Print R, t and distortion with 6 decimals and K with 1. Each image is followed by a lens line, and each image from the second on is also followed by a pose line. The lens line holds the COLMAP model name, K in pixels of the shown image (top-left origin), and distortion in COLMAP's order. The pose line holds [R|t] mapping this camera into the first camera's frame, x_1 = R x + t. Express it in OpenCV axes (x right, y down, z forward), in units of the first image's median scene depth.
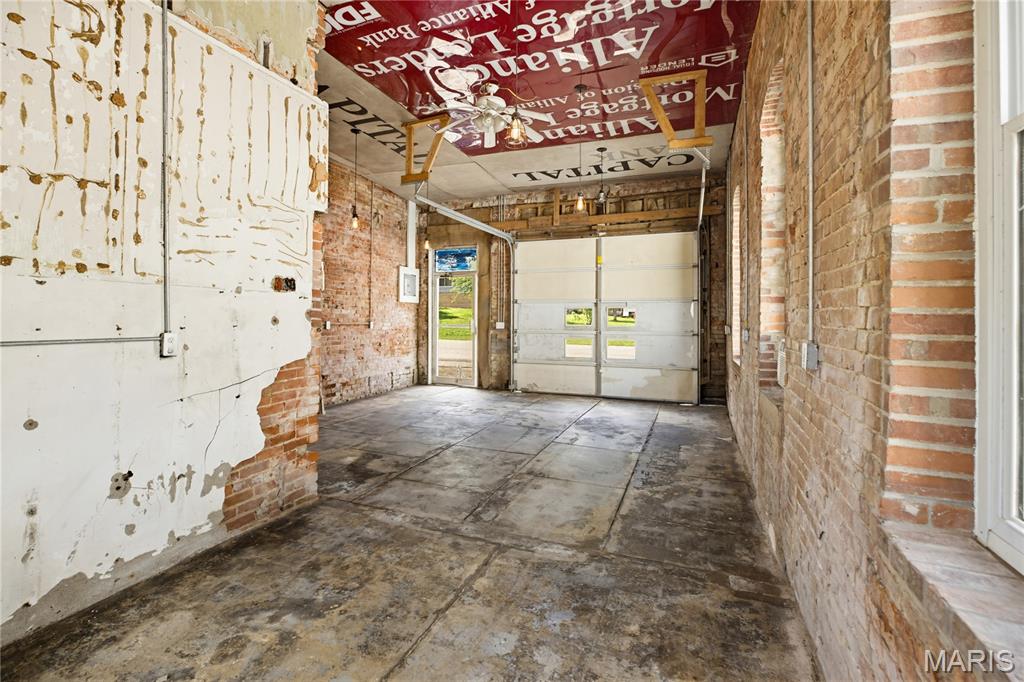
lens RADIAL K [[469.9, 0, 503.4], [0, 469.9, 313.4], [0, 0, 1]] dist [-0.001107, -0.000047]
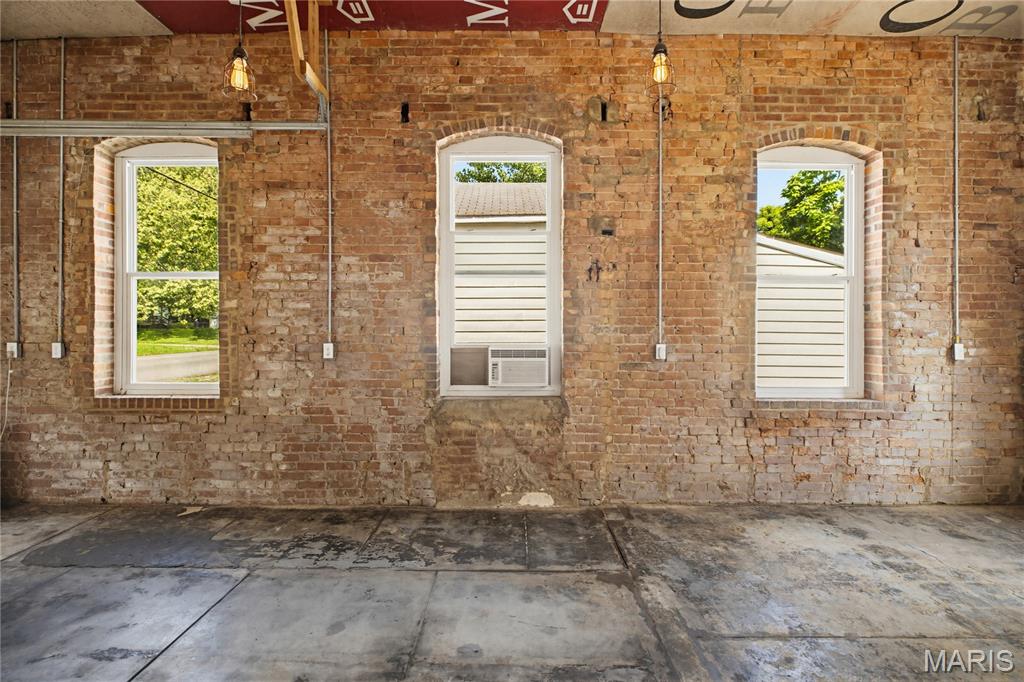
lens RADIAL K [[463.7, 0, 510.2], [0, 463.7, 332.0], [0, 0, 1]] dist [-0.003699, -0.000134]
pose [[-0.375877, -0.009419, 0.926622, -0.451052], [-0.011200, 0.999921, 0.005621, 0.005153], [-0.926602, -0.008266, -0.375953, 1.217208]]
